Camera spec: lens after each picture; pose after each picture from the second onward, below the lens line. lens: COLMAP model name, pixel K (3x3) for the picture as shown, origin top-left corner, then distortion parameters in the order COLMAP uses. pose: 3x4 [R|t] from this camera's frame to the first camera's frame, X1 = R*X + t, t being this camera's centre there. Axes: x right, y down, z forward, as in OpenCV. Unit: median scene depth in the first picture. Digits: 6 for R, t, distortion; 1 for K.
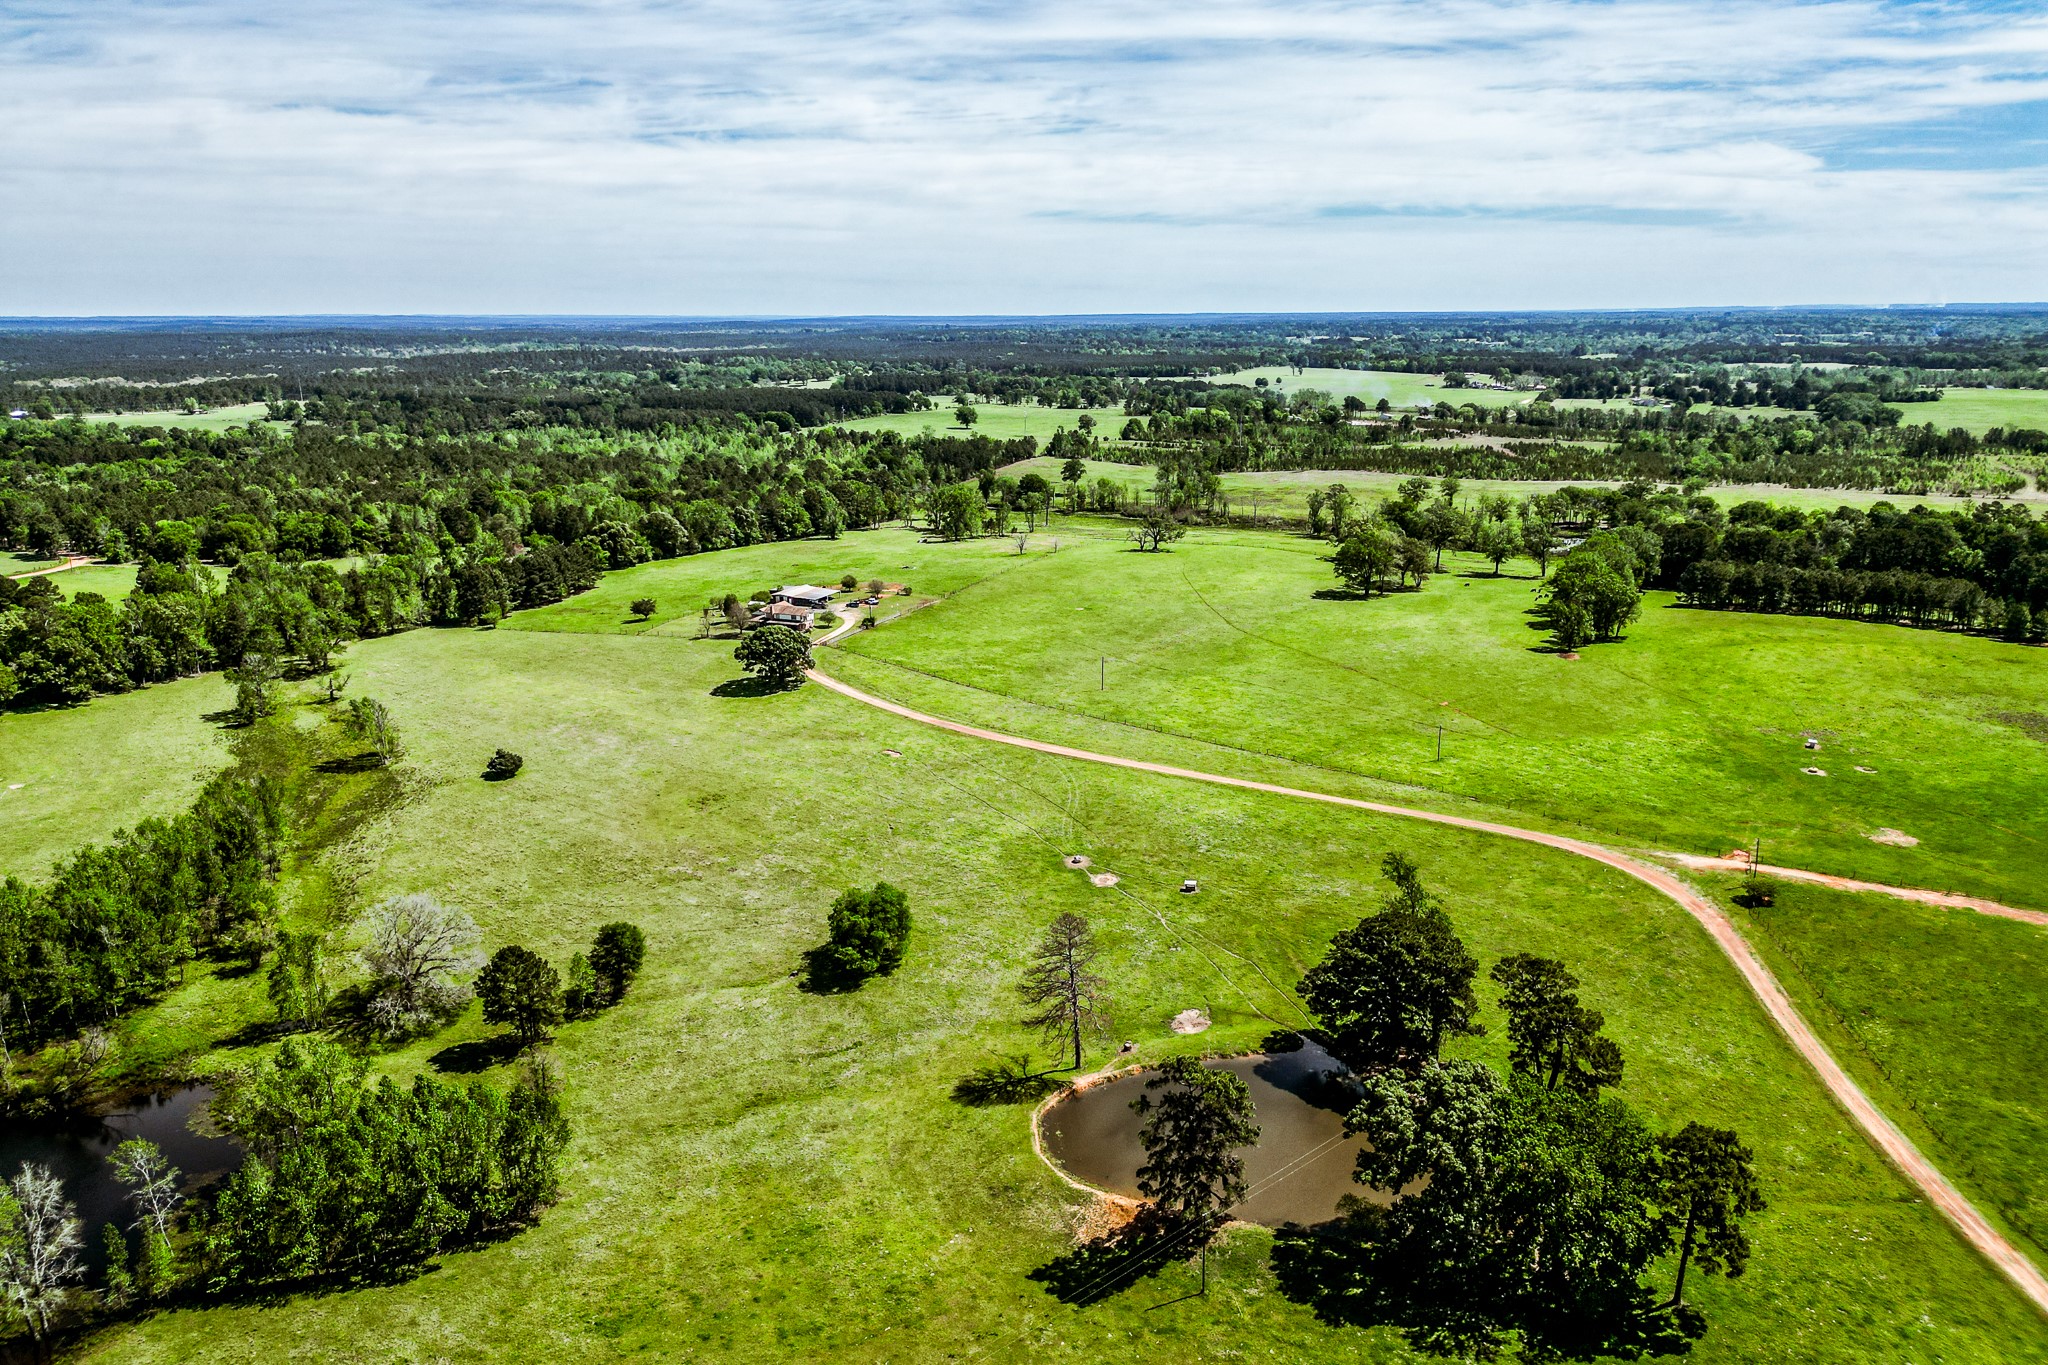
lens RADIAL K [[1439.6, 0, 1038.2], [0, 1439.6, 627.3], [0, 0, 1]] dist [0.071680, -0.061889]
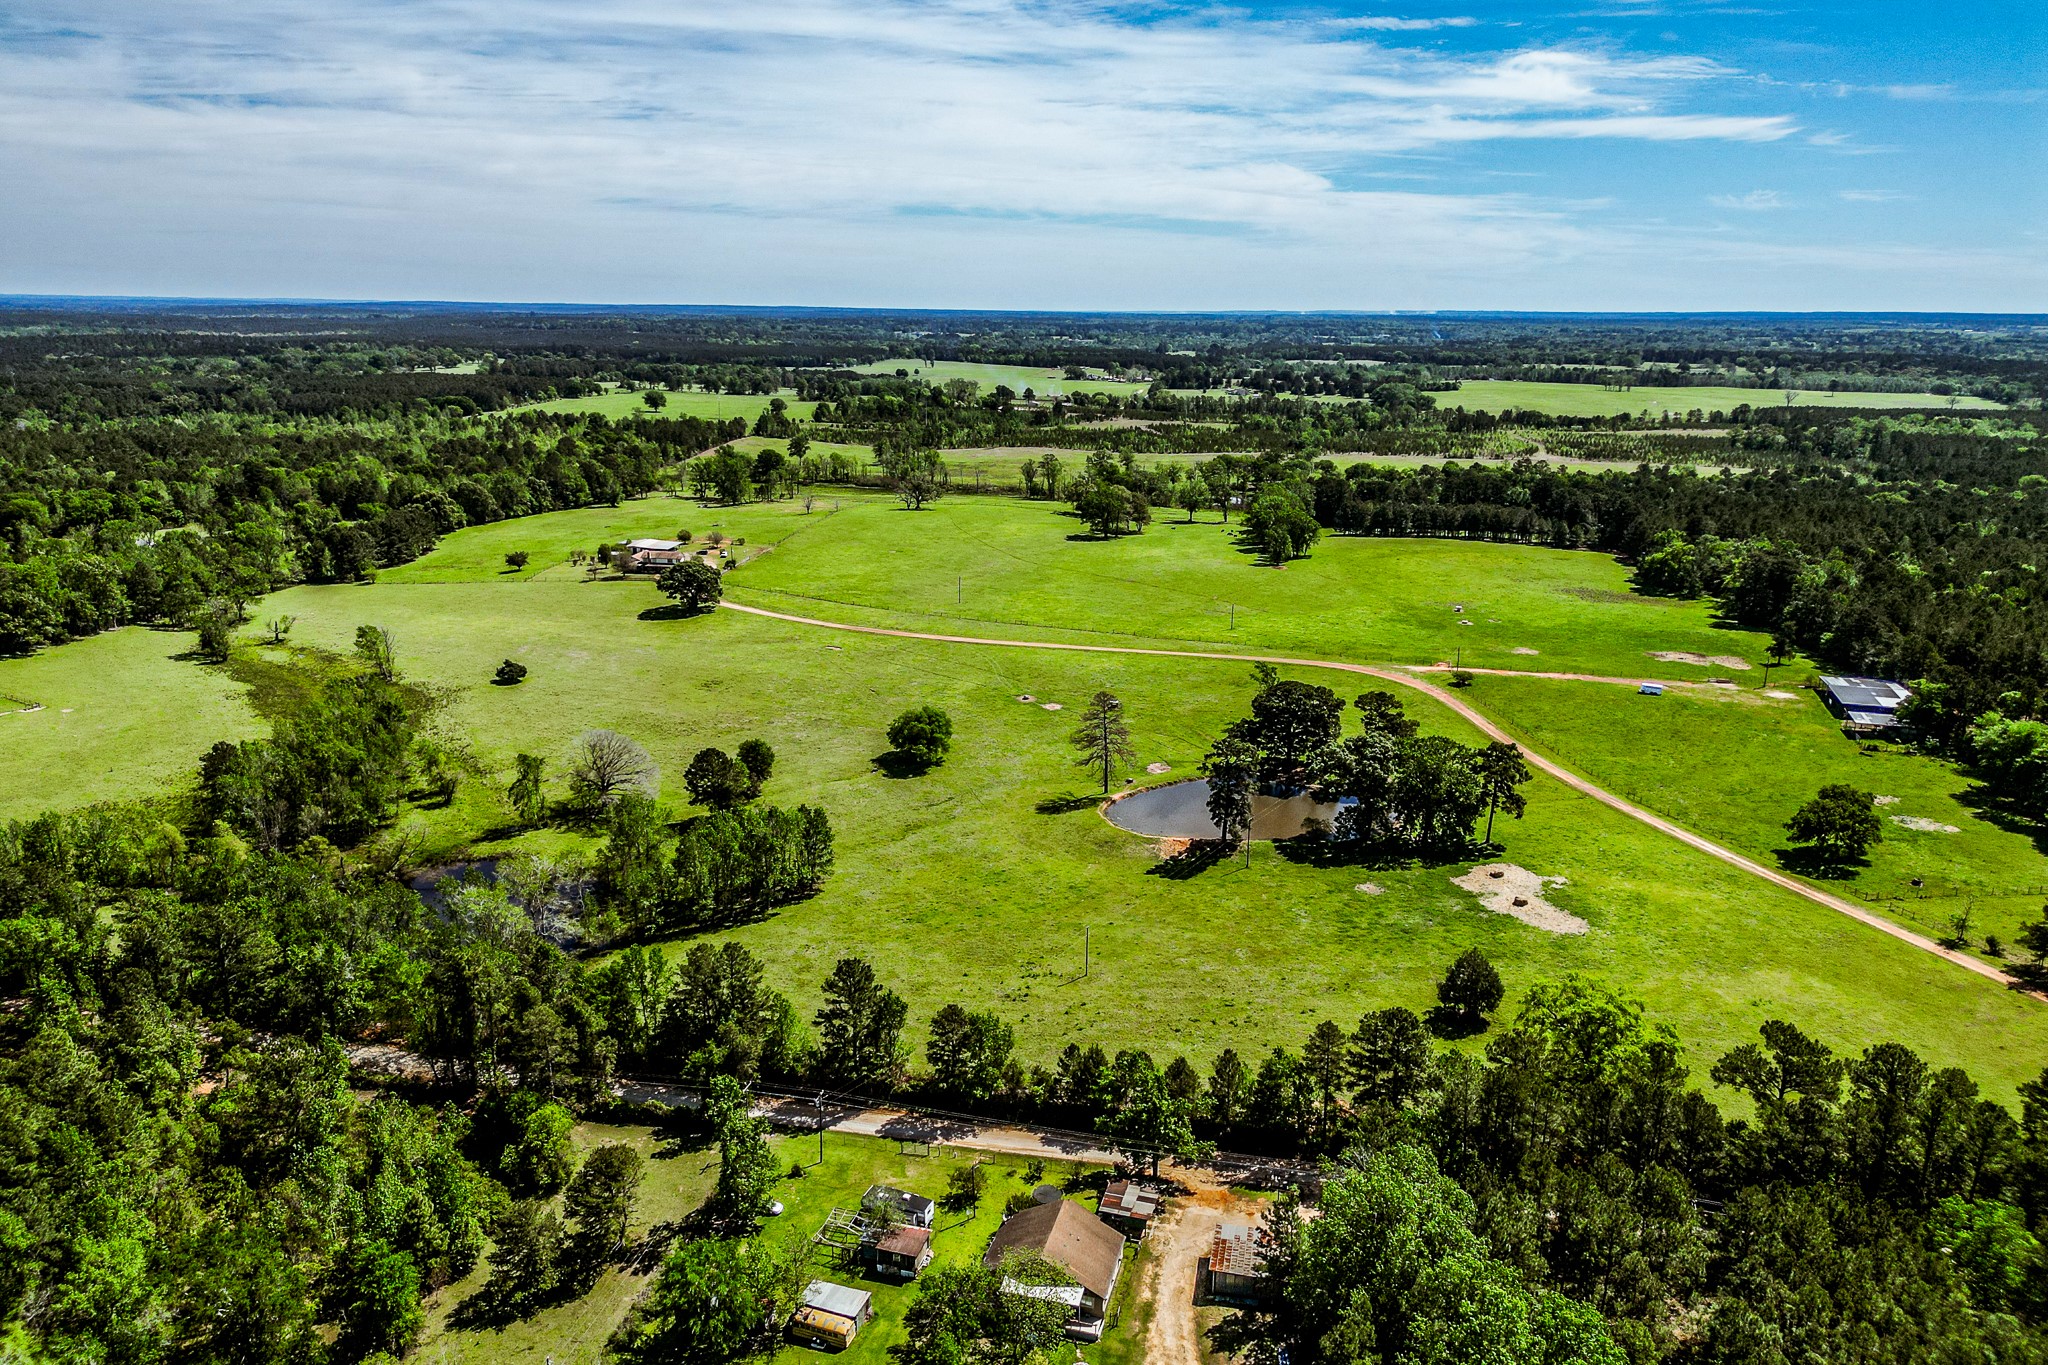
lens RADIAL K [[1439.6, 0, 1030.1], [0, 1439.6, 590.4], [0, 0, 1]] dist [0.071680, -0.061889]
pose [[0.961846, -0.037543, 0.271002, -0.074591], [0.043026, 0.998971, -0.014315, 0.016703], [-0.270186, 0.025428, 0.962472, -0.076969]]
